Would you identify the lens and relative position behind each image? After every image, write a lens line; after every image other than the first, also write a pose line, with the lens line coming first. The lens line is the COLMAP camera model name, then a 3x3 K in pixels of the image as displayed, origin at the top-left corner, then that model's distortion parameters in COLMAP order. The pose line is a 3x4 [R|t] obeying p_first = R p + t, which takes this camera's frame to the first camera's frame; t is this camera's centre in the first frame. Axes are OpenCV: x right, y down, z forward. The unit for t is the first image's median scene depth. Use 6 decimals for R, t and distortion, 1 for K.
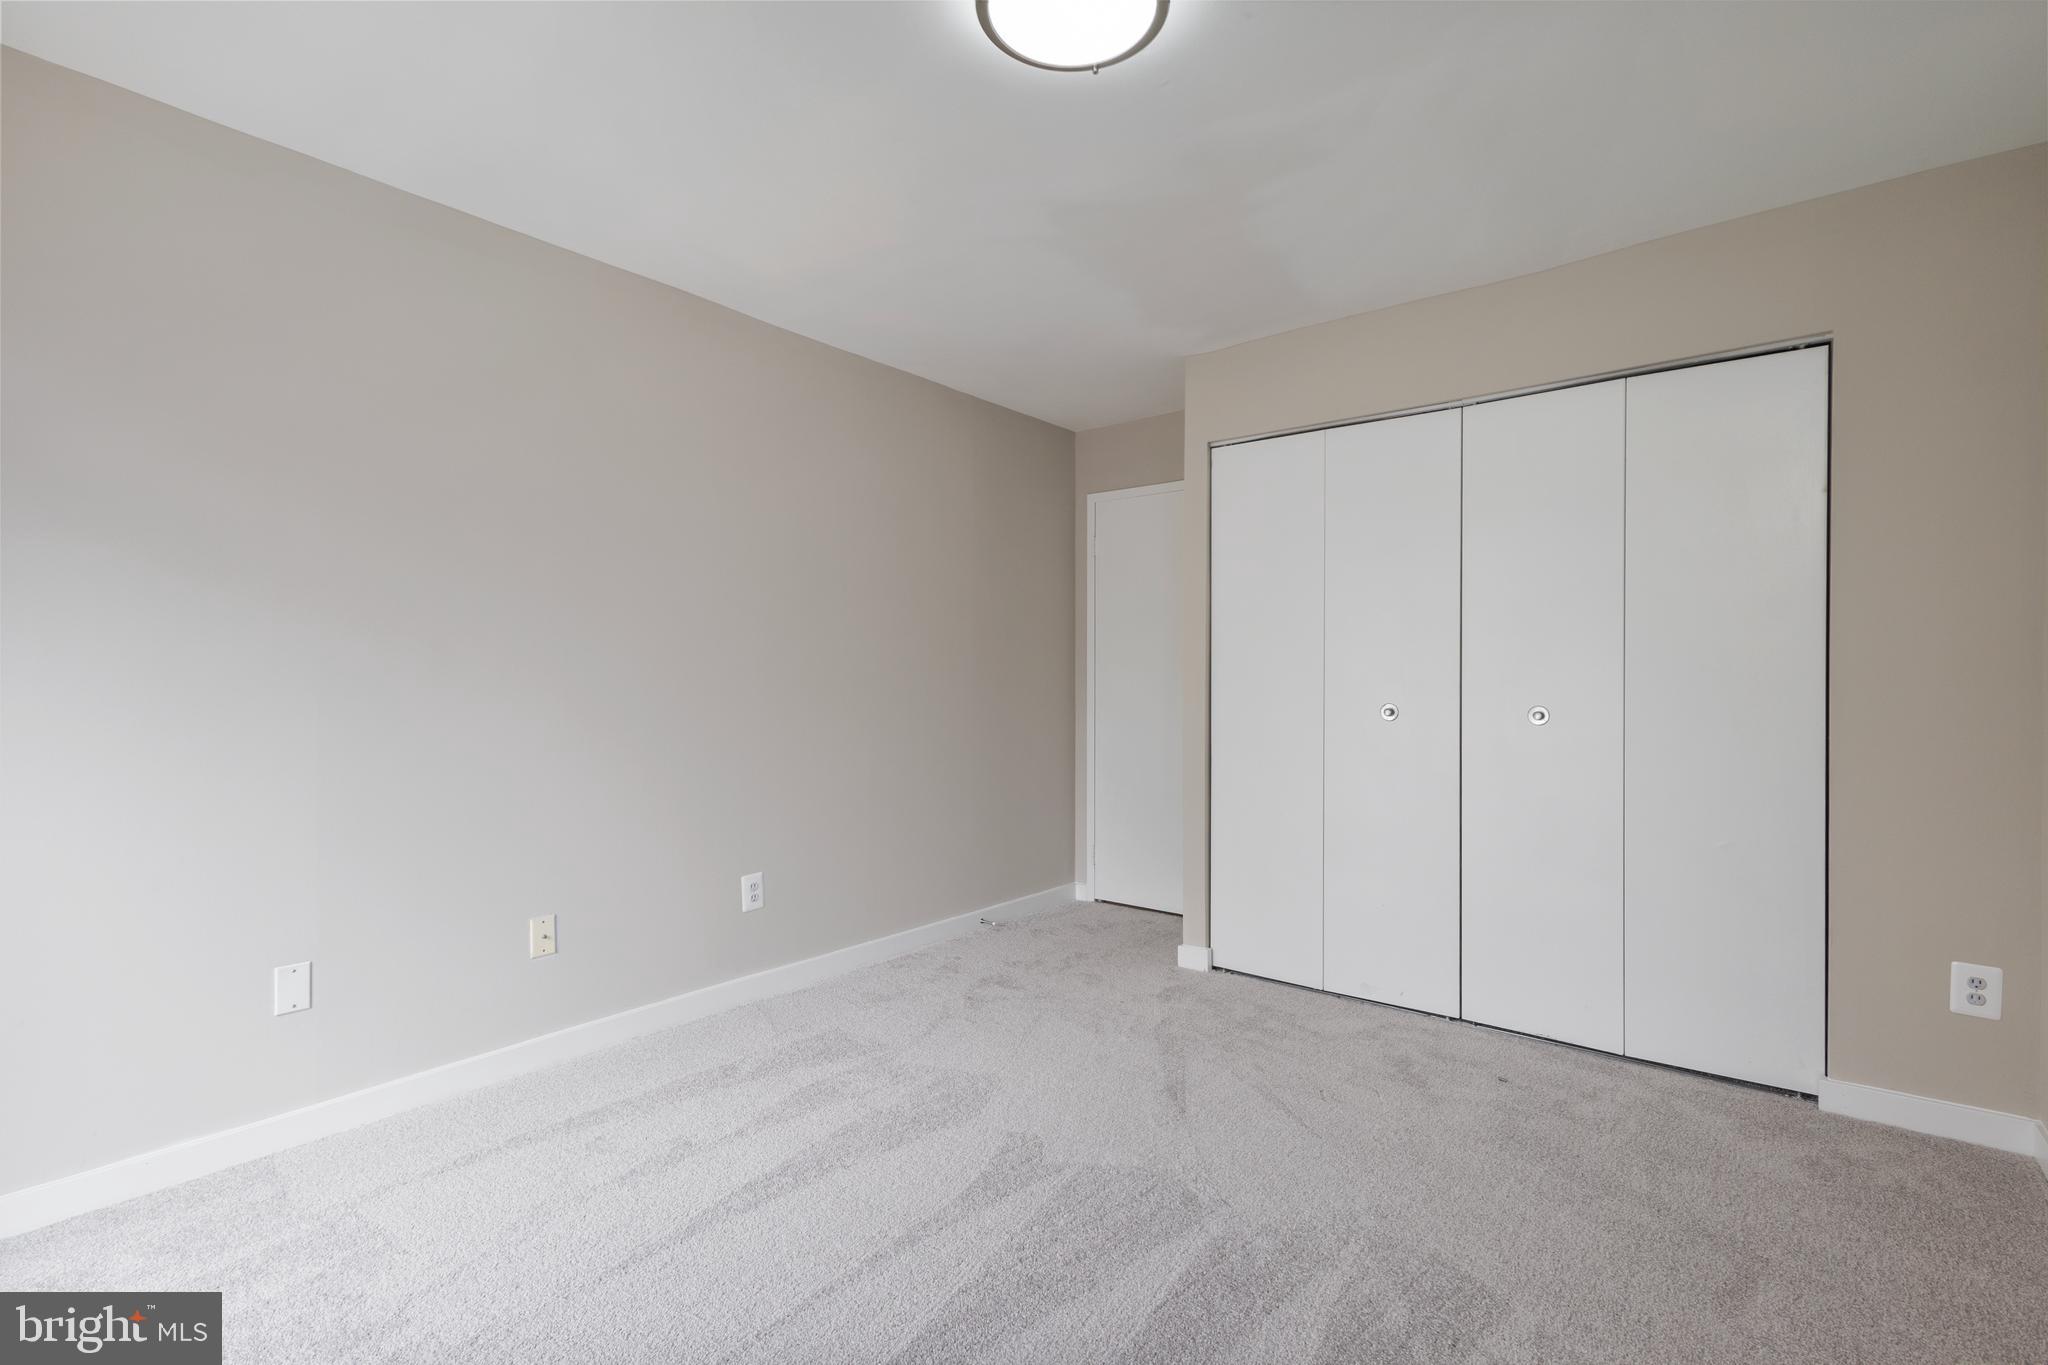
lens RADIAL K [[943.0, 0, 1021.1], [0, 943.0, 683.9], [0, 0, 1]] dist [0.014430, -0.003673]
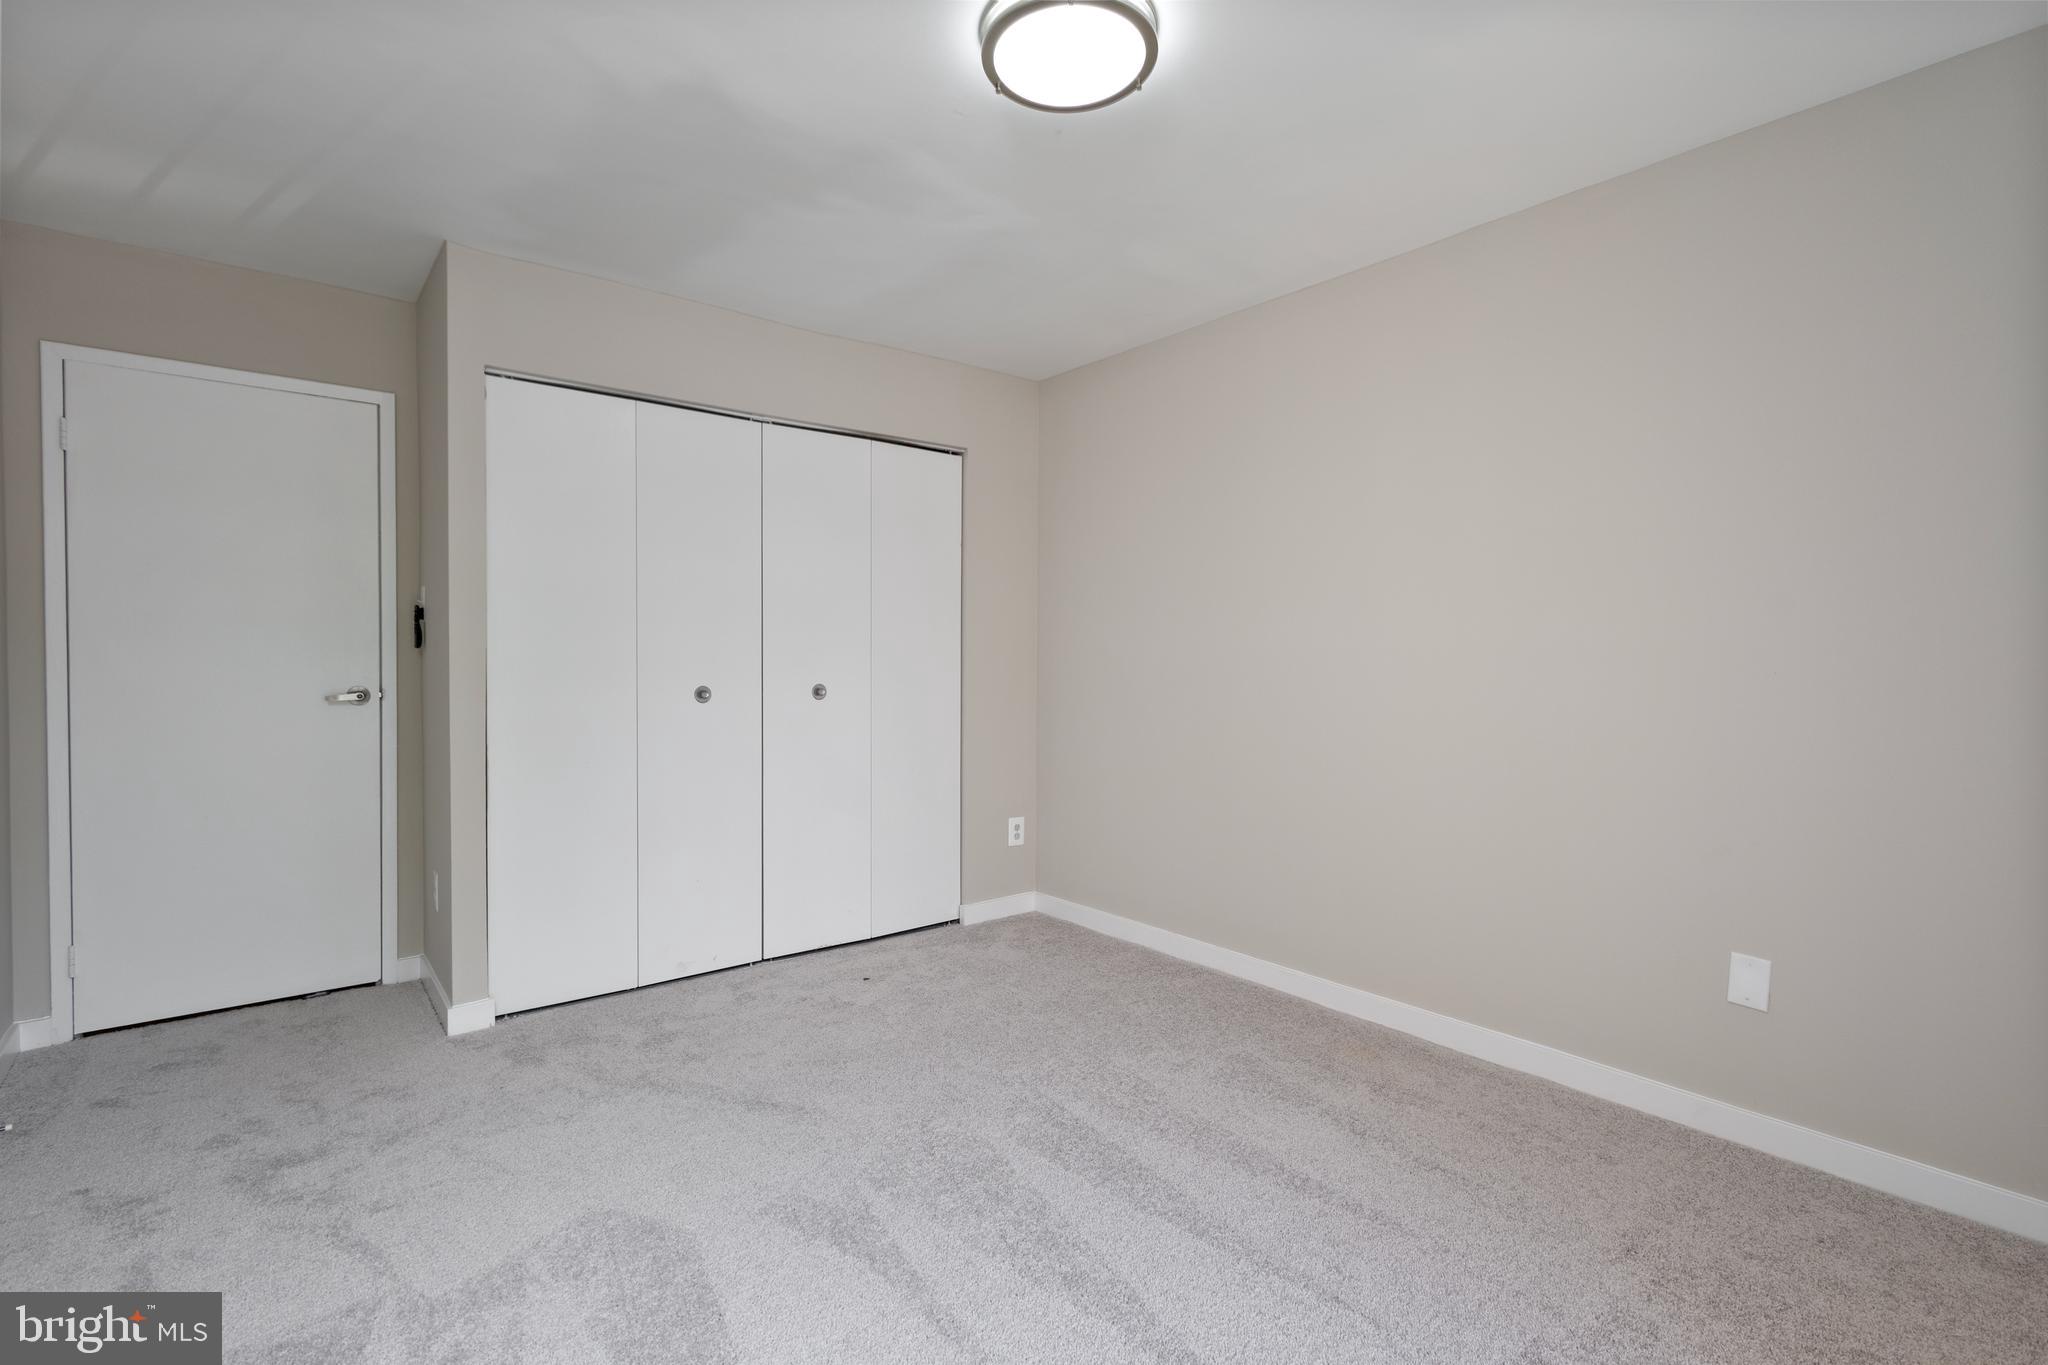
lens RADIAL K [[943.0, 0, 1021.1], [0, 943.0, 683.9], [0, 0, 1]] dist [0.014430, -0.003673]
pose [[0.212671, -0.026463, 0.976765, -0.693114], [0.003417, 0.999647, 0.026339, -0.010162], [-0.977118, -0.002264, 0.212687, 0.545641]]
